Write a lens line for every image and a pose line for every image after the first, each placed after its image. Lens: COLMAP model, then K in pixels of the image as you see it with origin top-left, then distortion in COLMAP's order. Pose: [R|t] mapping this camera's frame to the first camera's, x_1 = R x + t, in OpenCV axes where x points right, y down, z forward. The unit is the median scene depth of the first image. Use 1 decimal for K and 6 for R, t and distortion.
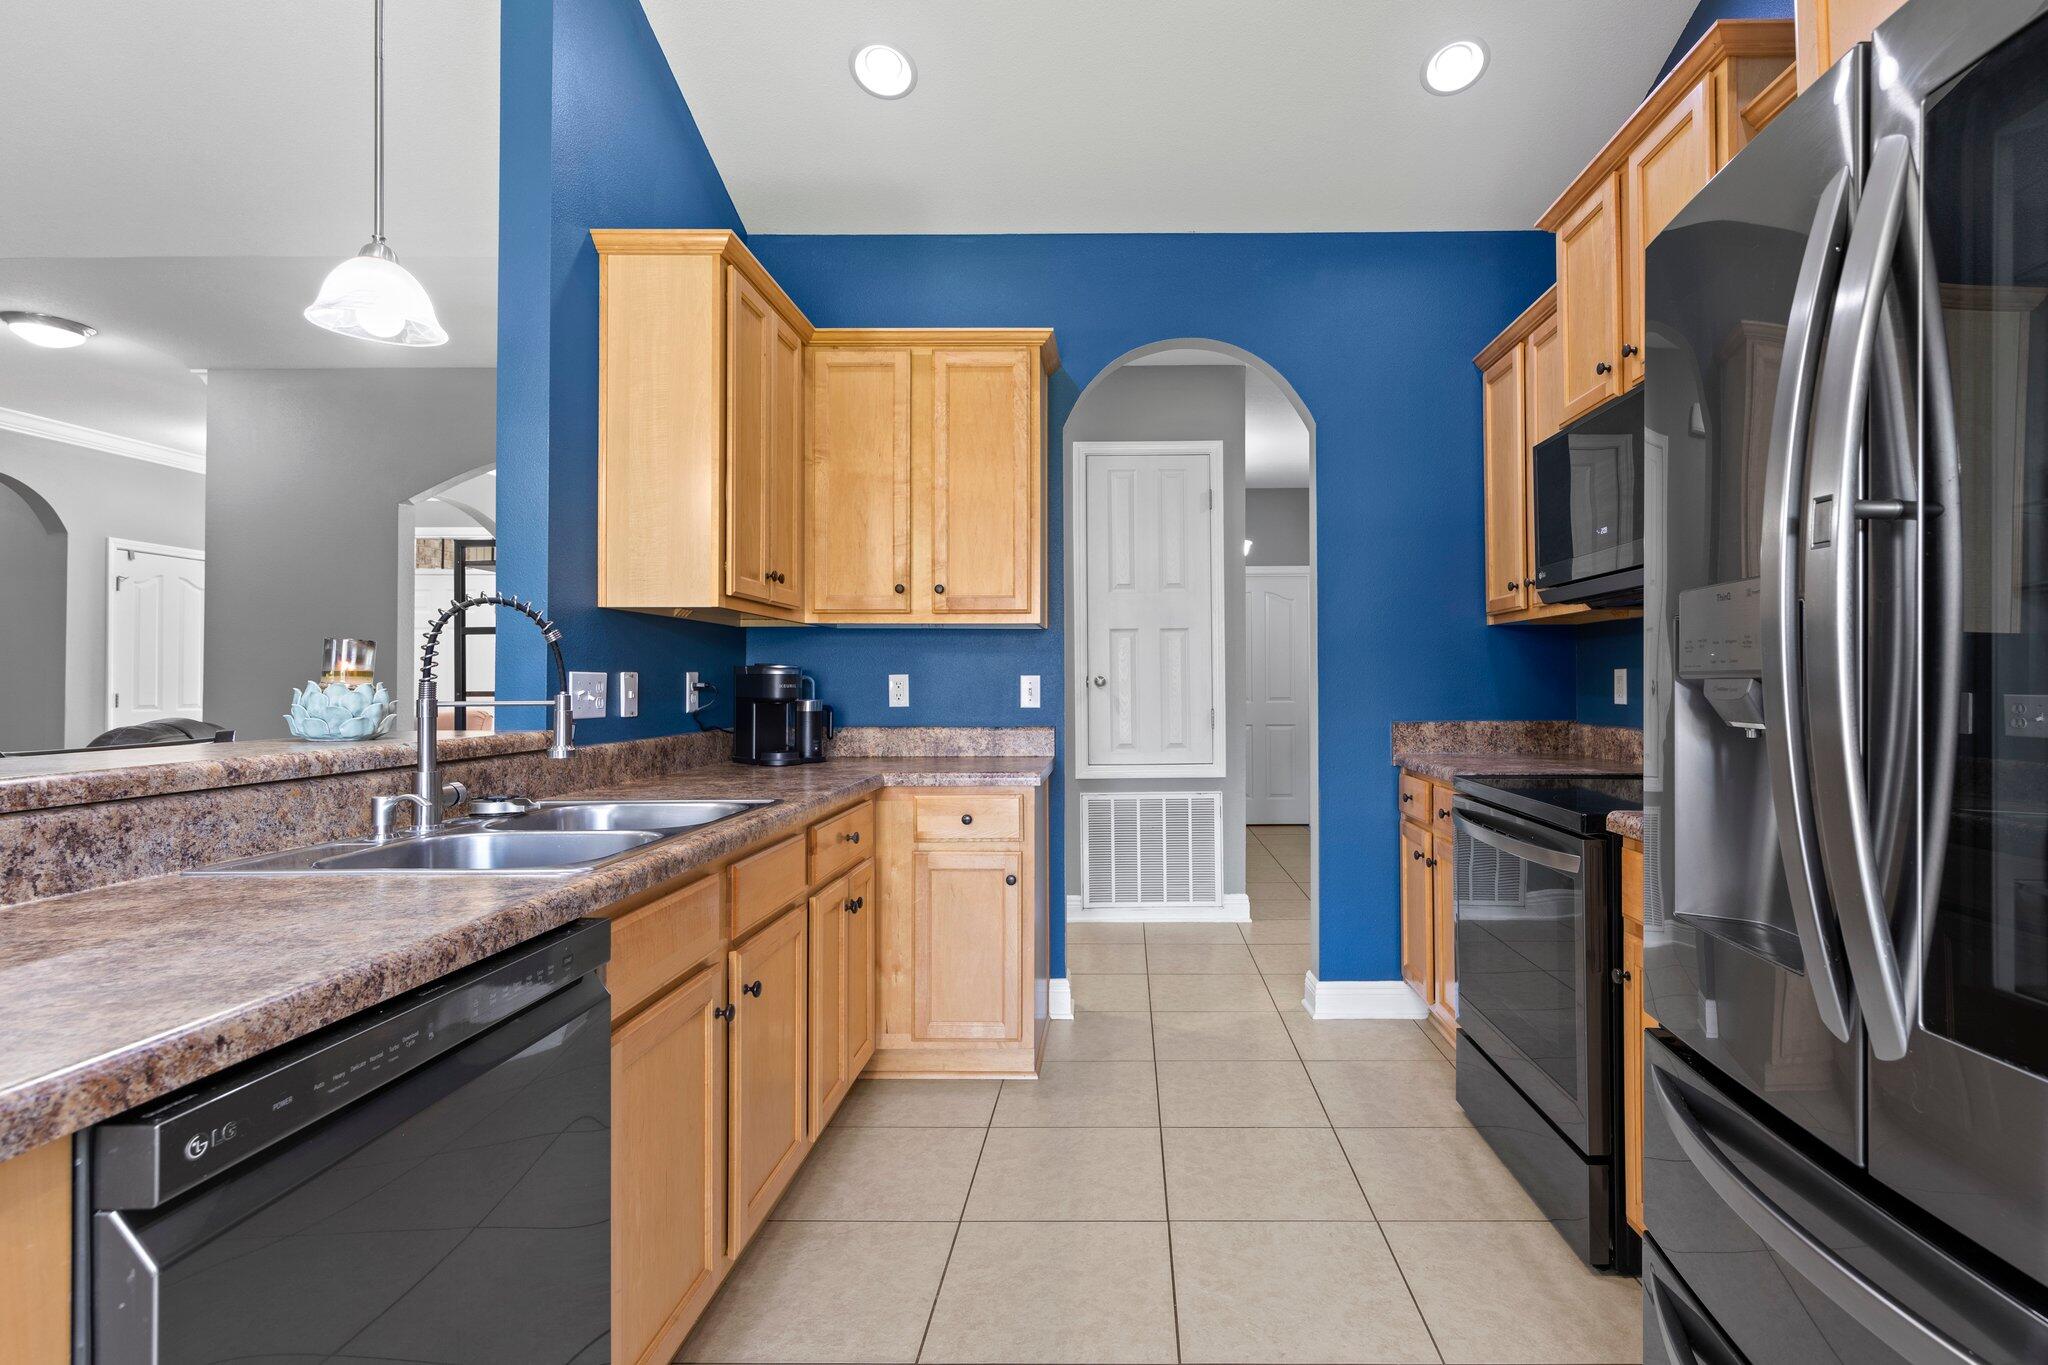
lens RADIAL K [[1000.1, 0, 1097.9], [0, 1000.1, 668.6], [0, 0, 1]] dist [0.002484, -0.002852]
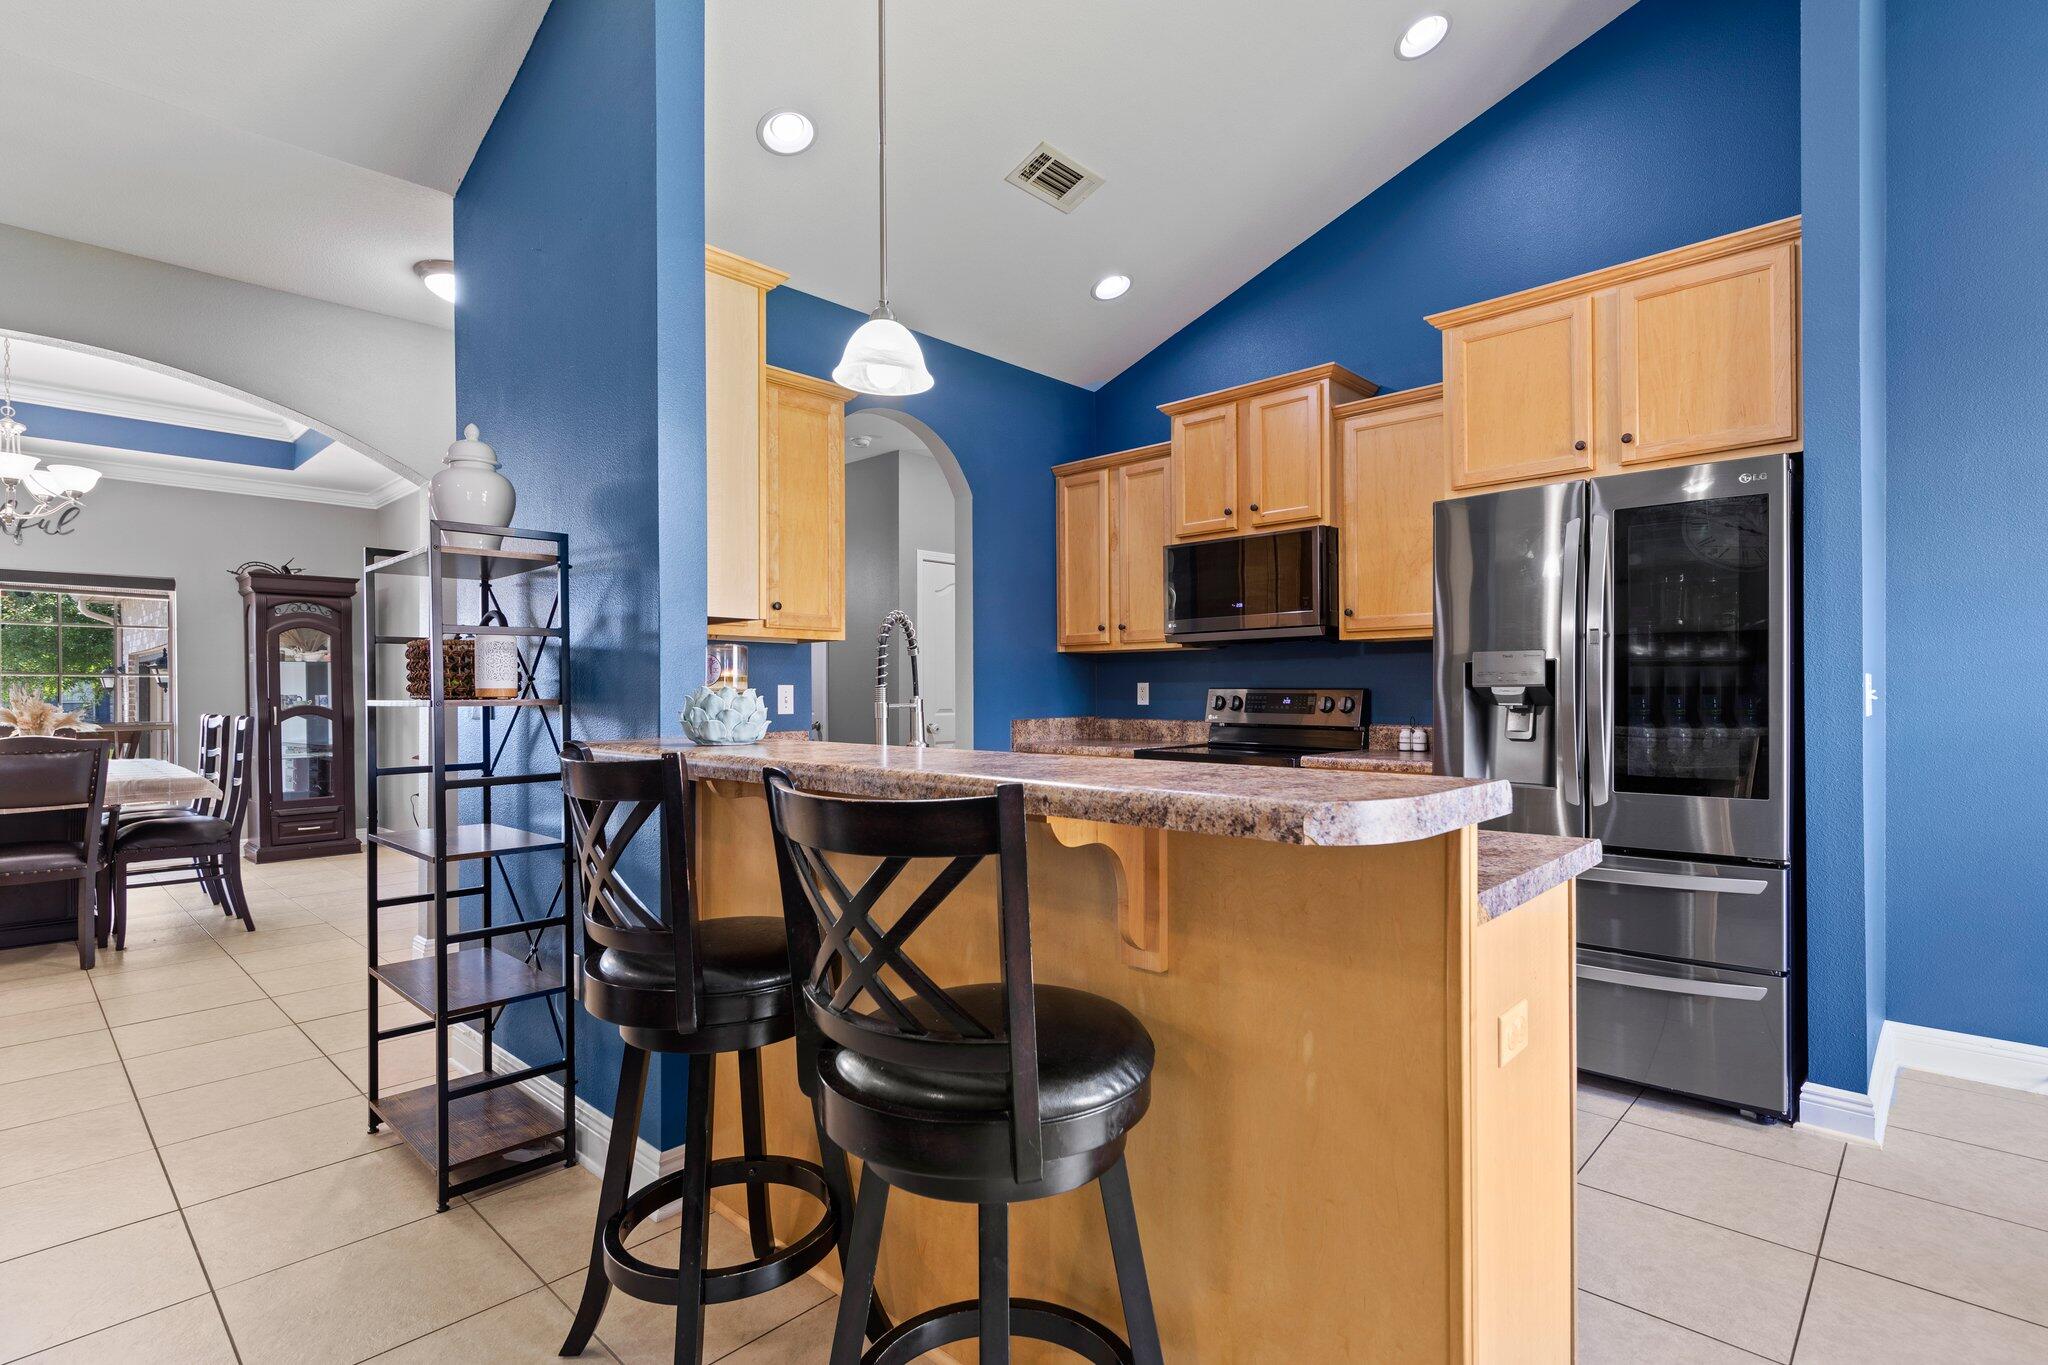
lens RADIAL K [[1000.1, 0, 1040.7], [0, 1000.1, 685.5], [0, 0, 1]] dist [0.002484, -0.002852]
pose [[0.678457, 0.004965, 0.734623, -1.026492], [-0.008687, 0.999961, 0.001264, 0.005528], [-0.734589, -0.007239, 0.678474, 0.051369]]
